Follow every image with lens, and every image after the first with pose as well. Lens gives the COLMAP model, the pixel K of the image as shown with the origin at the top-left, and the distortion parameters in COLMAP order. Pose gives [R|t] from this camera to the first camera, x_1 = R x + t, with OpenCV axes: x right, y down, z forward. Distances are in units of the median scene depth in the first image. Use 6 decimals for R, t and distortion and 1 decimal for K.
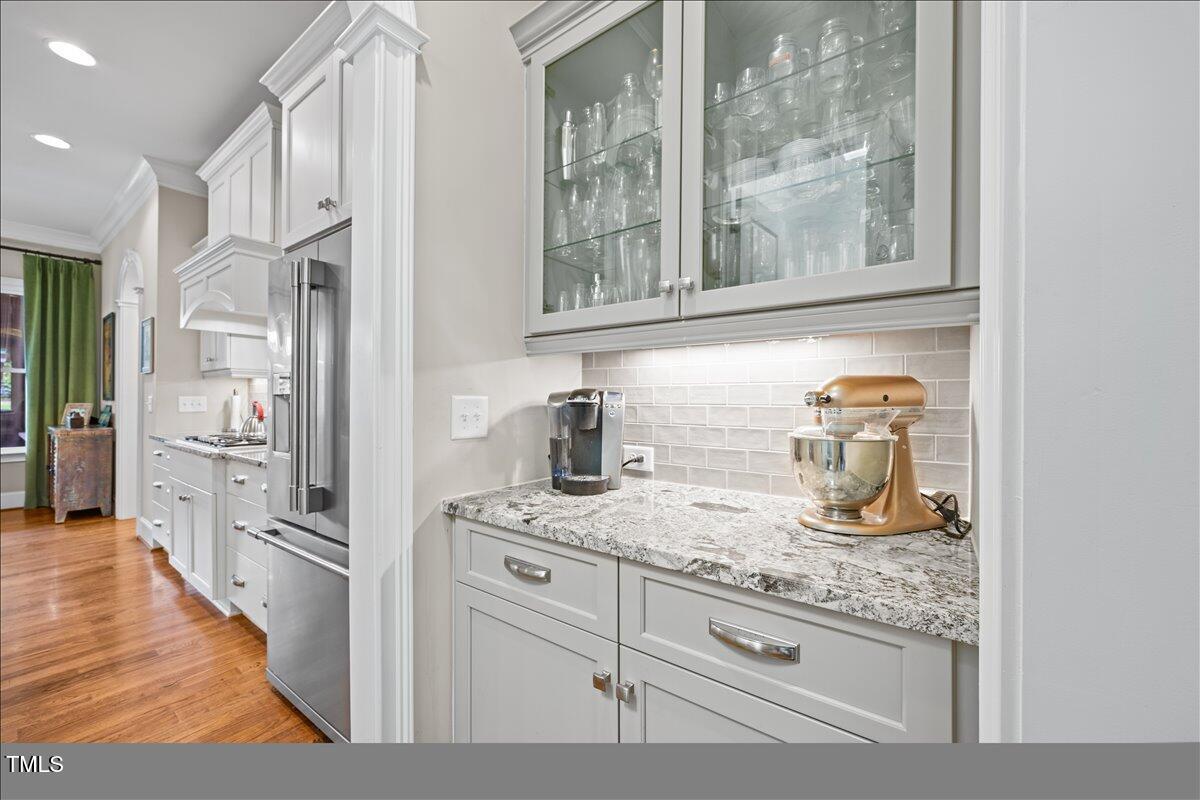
lens RADIAL K [[459.6, 0, 605.9], [0, 459.6, 400.6], [0, 0, 1]] dist [-0.001123, 0.000171]
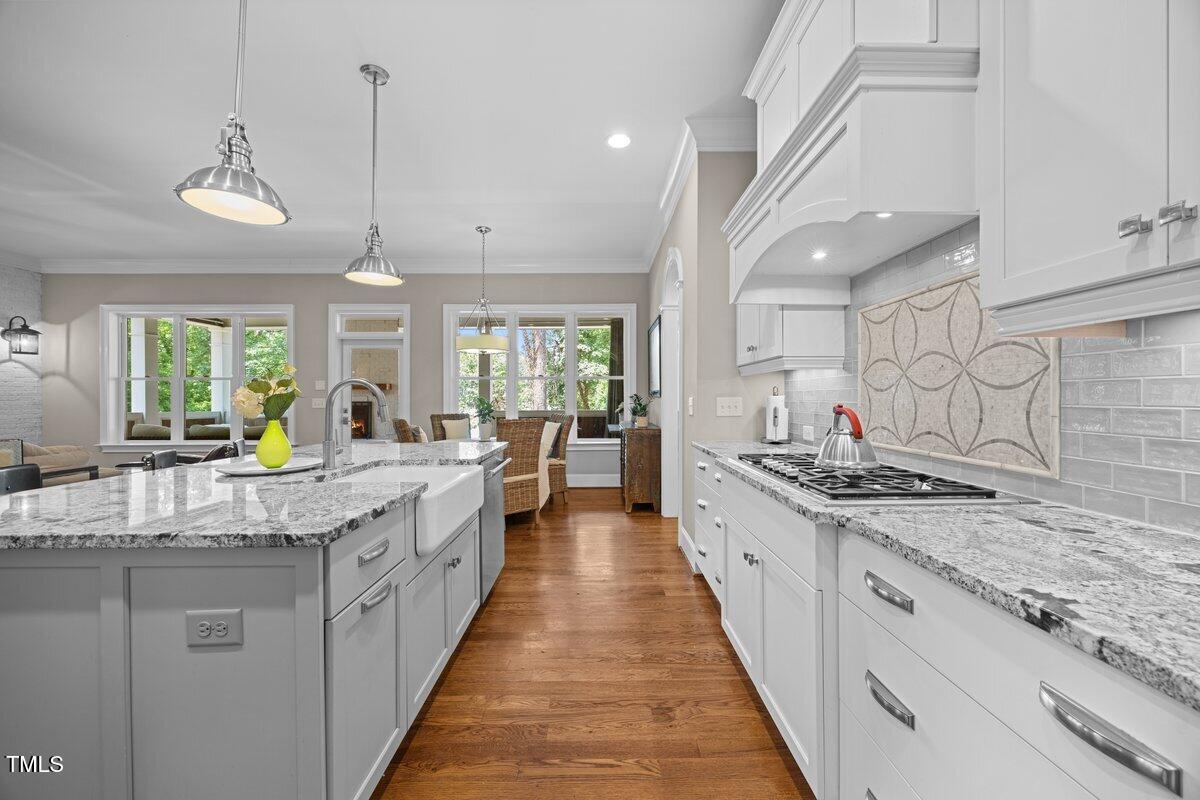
lens RADIAL K [[452.6, 0, 605.4], [0, 452.6, 400.0], [0, 0, 1]] dist [-0.005783, -0.000222]
pose [[0.600878, -0.003407, -0.799333, -0.320852], [0.004226, 0.999990, -0.001085, -0.003560], [0.799329, -0.002726, 0.600887, 0.279450]]
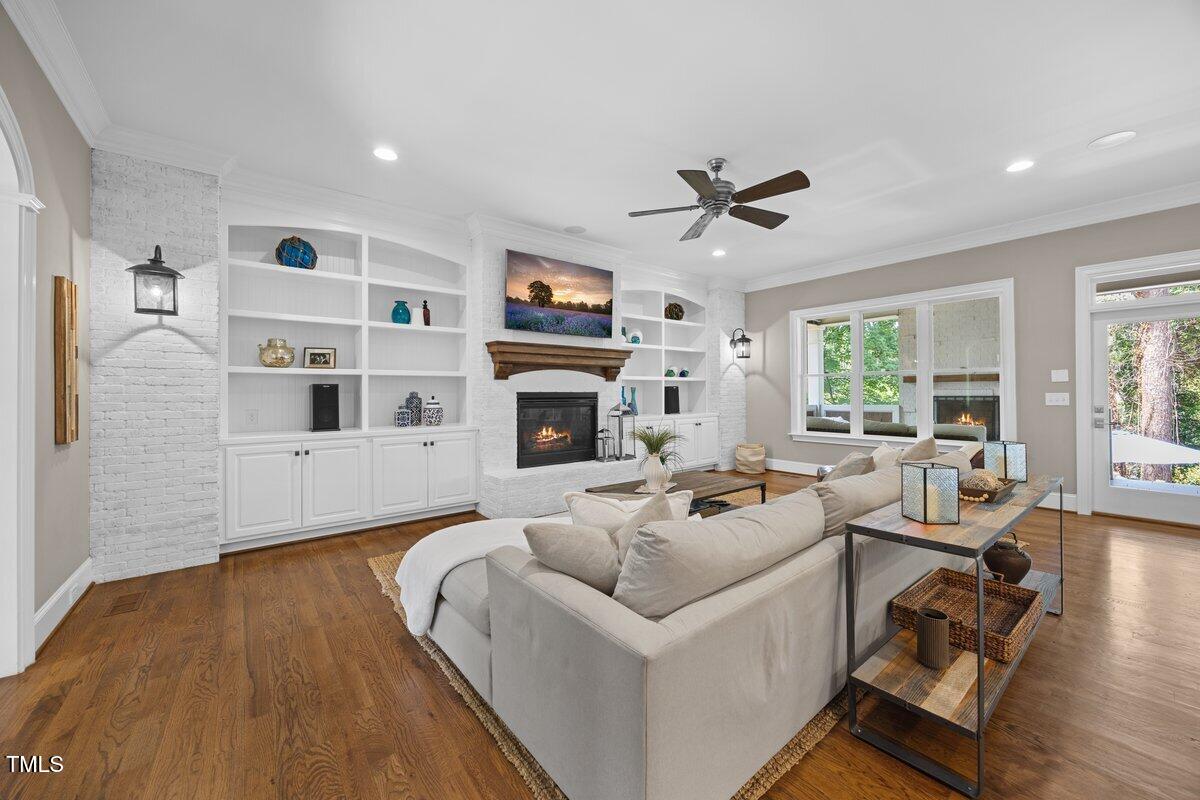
lens RADIAL K [[456.7, 0, 599.9], [0, 456.7, 389.5], [0, 0, 1]] dist [-0.000752, -0.000051]
pose [[-0.264108, -0.010484, -0.964436, -0.617471], [0.003737, 0.999922, -0.011894, -0.012884], [0.964486, -0.006746, -0.264048, -0.332757]]
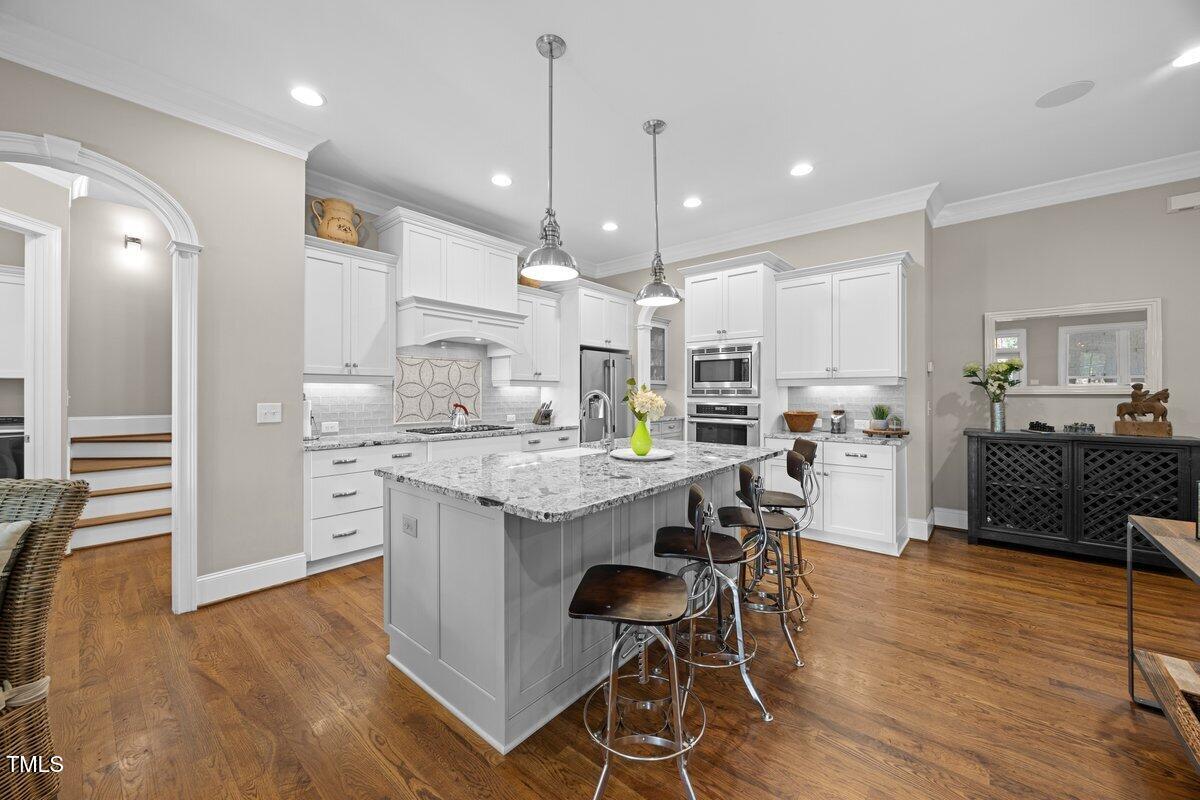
lens RADIAL K [[454.9, 0, 612.4], [0, 454.9, 394.1], [0, 0, 1]] dist [-0.002149, -0.000198]
pose [[0.055512, -0.002121, 0.998456, -1.449531], [0.004885, 0.999986, 0.001853, -0.018682], [-0.998446, 0.004775, 0.055522, 0.292005]]
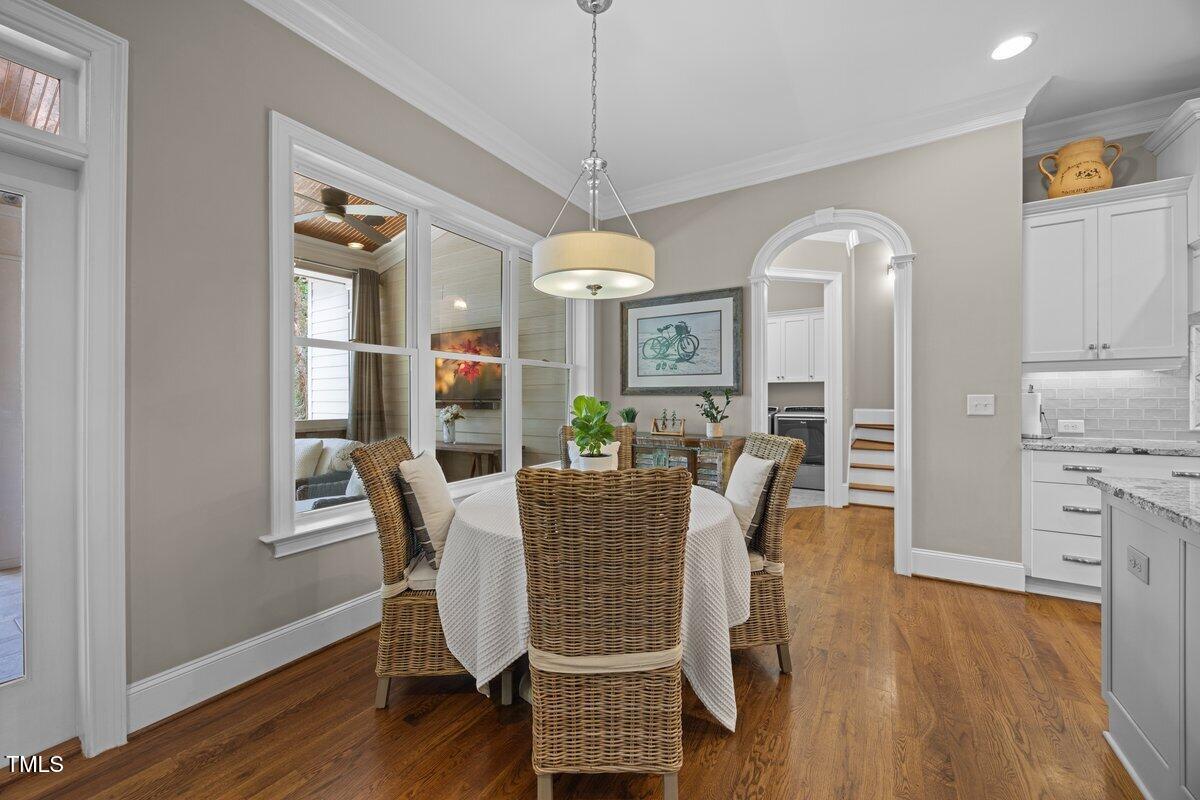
lens RADIAL K [[459.6, 0, 605.9], [0, 459.6, 400.6], [0, 0, 1]] dist [-0.001123, 0.000171]
pose [[0.996237, -0.009365, 0.086159, -1.396206], [0.009686, 0.999948, -0.003302, -0.001664], [-0.086123, 0.004124, 0.996276, 0.231810]]
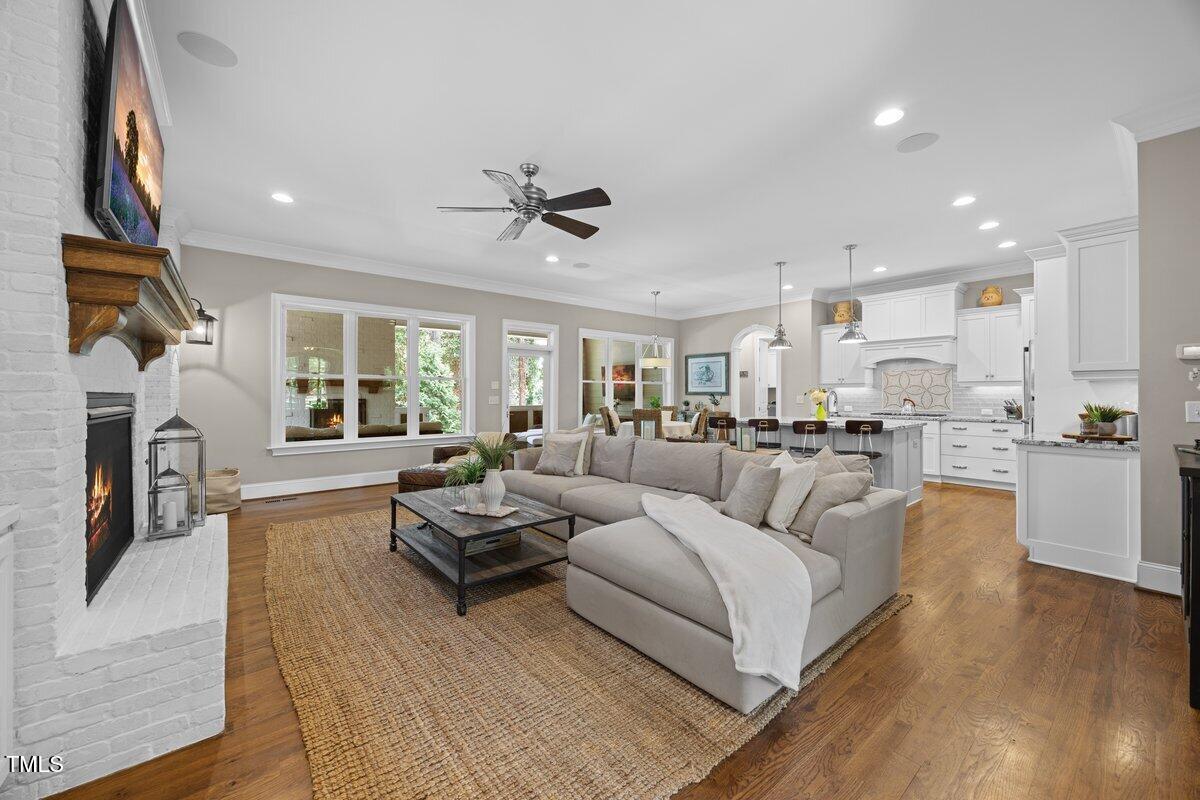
lens RADIAL K [[452.6, 0, 605.4], [0, 452.6, 400.0], [0, 0, 1]] dist [-0.005783, -0.000222]
pose [[0.969470, -0.002583, -0.245197, -1.122081], [0.005099, 0.999941, 0.009625, -0.013290], [0.245158, -0.010581, 0.969425, -1.063814]]
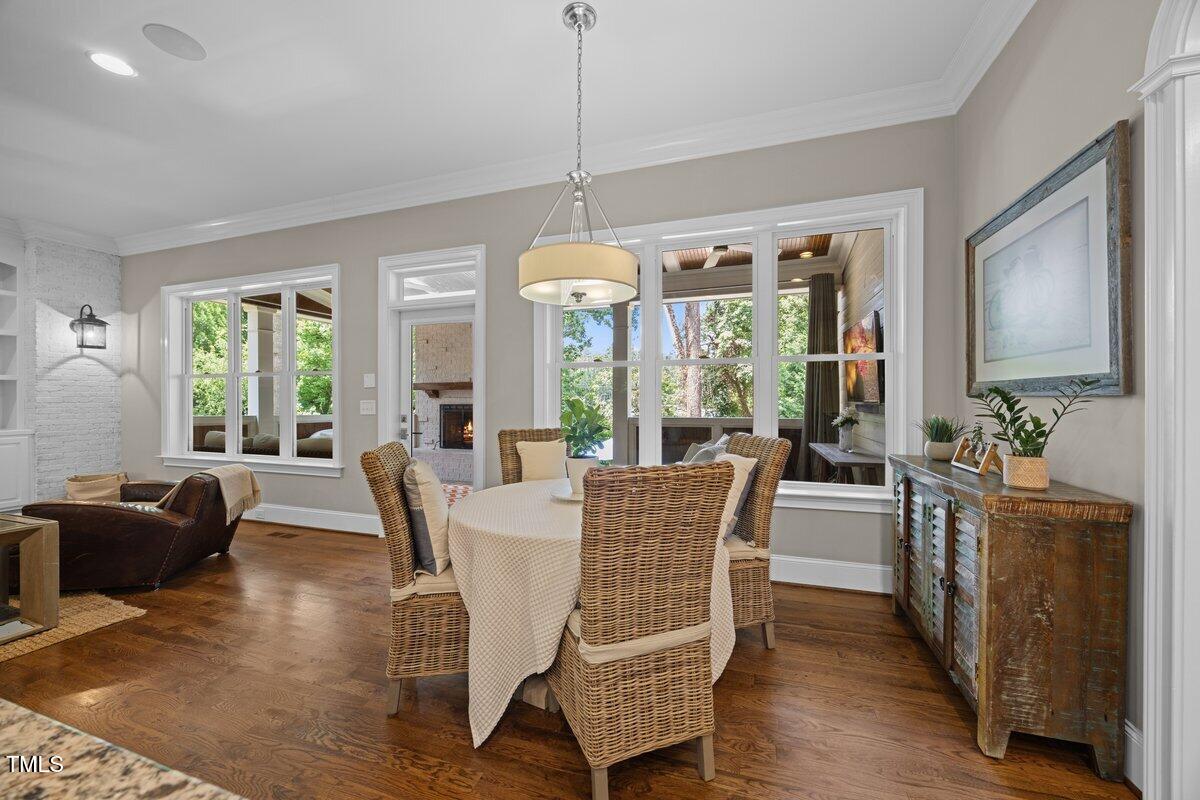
lens RADIAL K [[452.6, 0, 605.4], [0, 452.6, 400.0], [0, 0, 1]] dist [-0.005783, -0.000222]
pose [[0.307543, -0.007488, -0.951505, -0.899293], [0.002249, 0.999972, -0.007143, -0.006083], [0.951532, 0.000057, 0.307551, 0.576884]]
